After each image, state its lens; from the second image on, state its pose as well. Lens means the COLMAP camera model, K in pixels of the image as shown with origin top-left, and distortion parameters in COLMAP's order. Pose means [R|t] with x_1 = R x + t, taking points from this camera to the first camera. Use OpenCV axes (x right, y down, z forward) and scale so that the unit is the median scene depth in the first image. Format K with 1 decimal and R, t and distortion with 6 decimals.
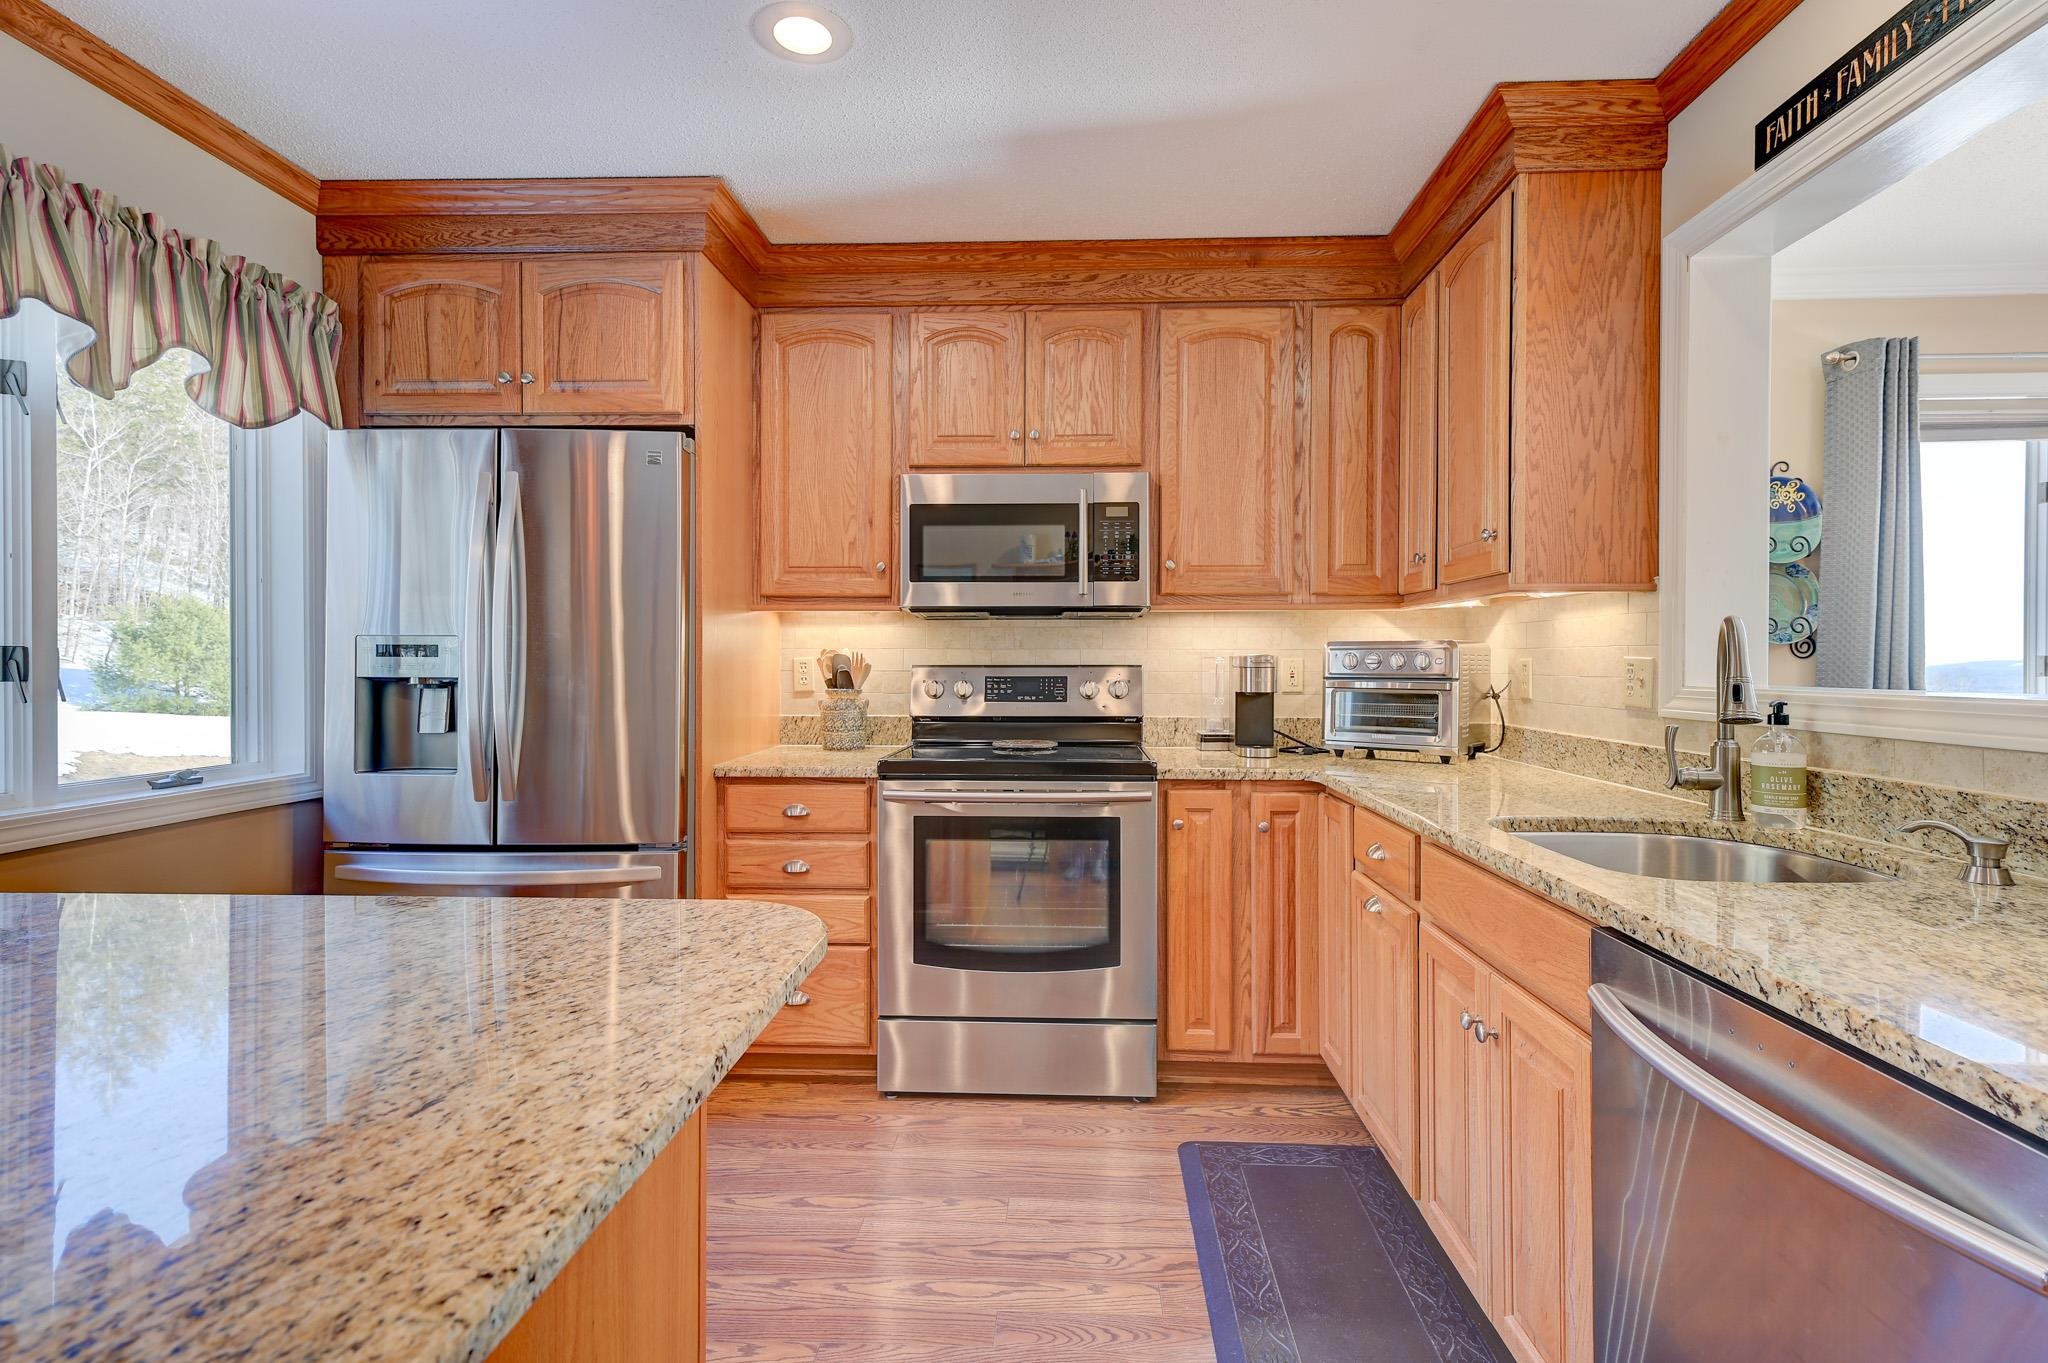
lens RADIAL K [[992.1, 0, 1030.8], [0, 992.1, 667.7], [0, 0, 1]] dist [0.013265, 0.000650]
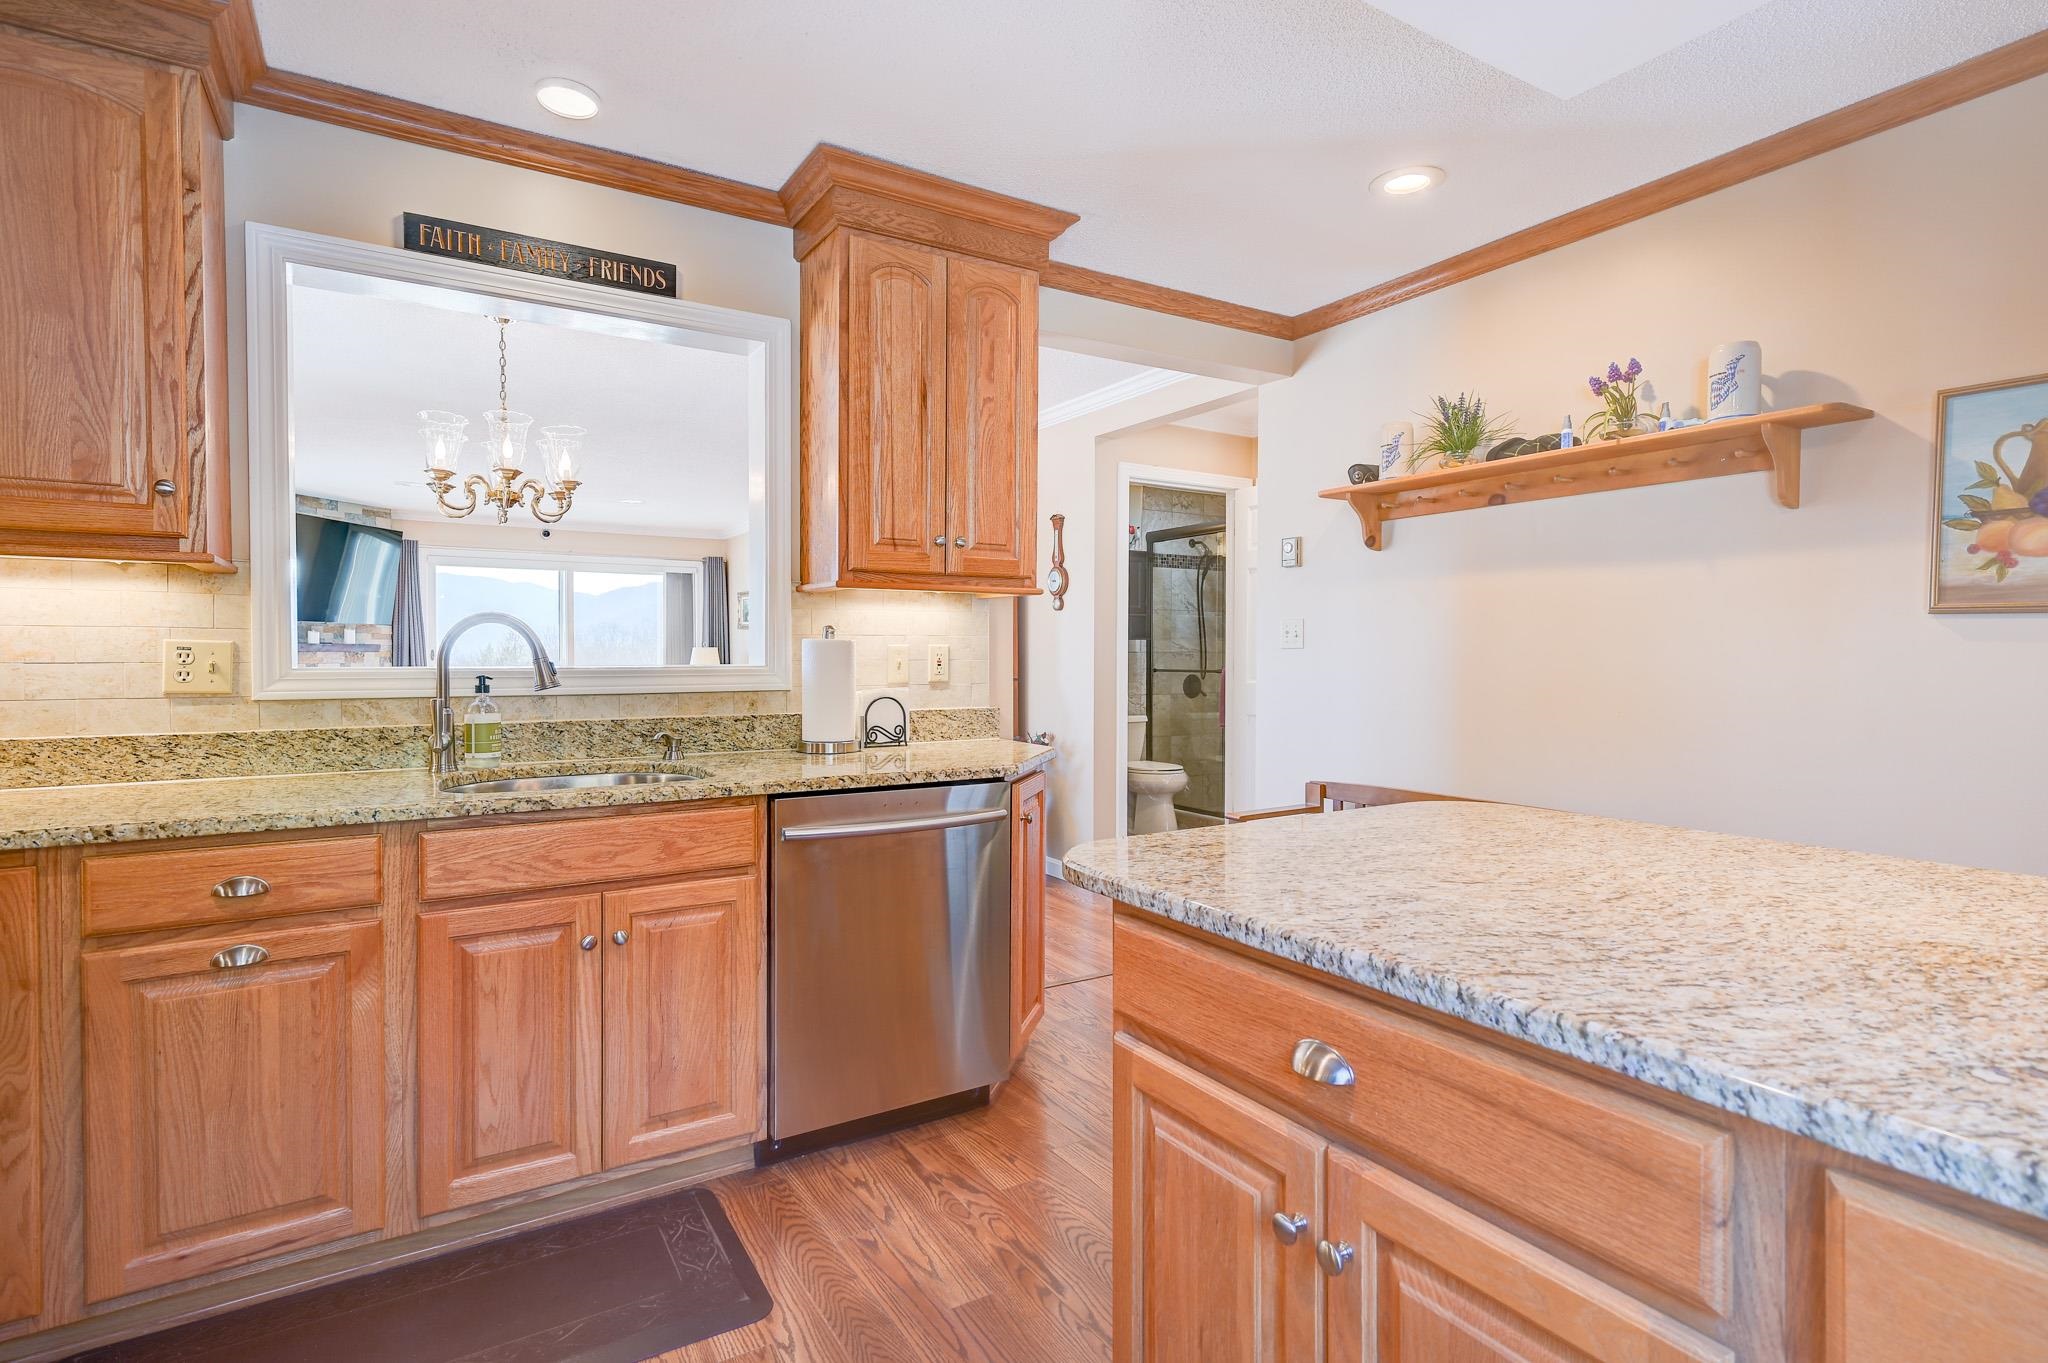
lens RADIAL K [[1015.9, 0, 1023.8], [0, 1015.9, 672.7], [0, 0, 1]] dist [0.012999, 0.000352]
pose [[-0.560367, -0.018358, 0.828041, -0.520768], [0.002279, 0.999716, 0.023706, -0.000992], [-0.828241, 0.015171, -0.560166, 0.743612]]
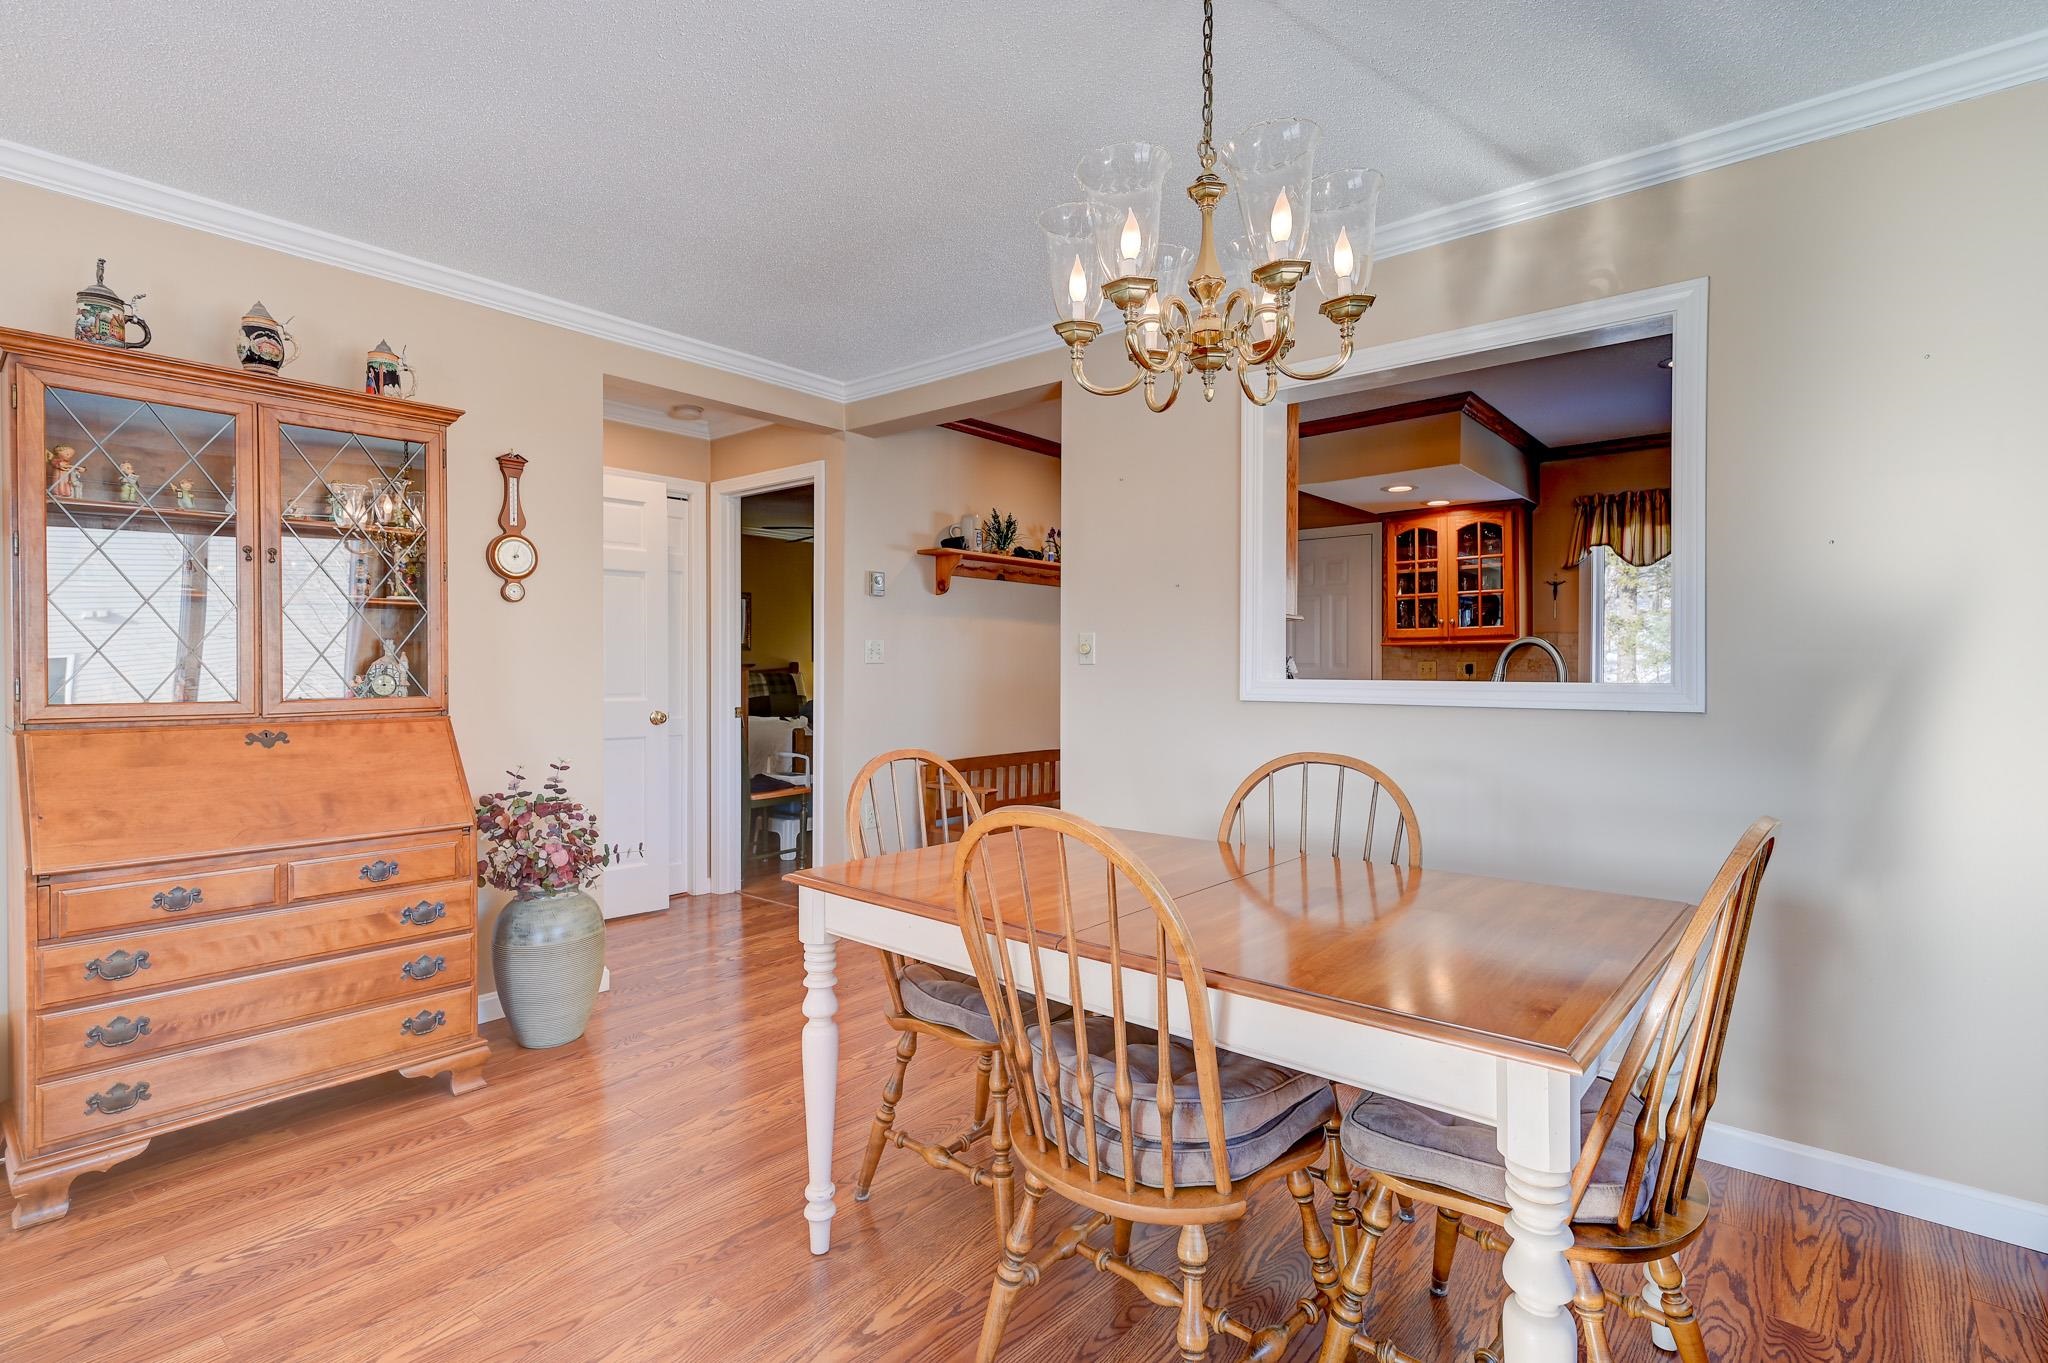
lens RADIAL K [[981.3, 0, 1024.5], [0, 981.3, 672.2], [0, 0, 1]] dist [0.013600, 0.000607]
pose [[-0.607941, -0.000900, -0.793982, 1.624600], [-0.005802, 0.999978, 0.003309, 0.009405], [0.793961, 0.006619, -0.607932, 0.844935]]
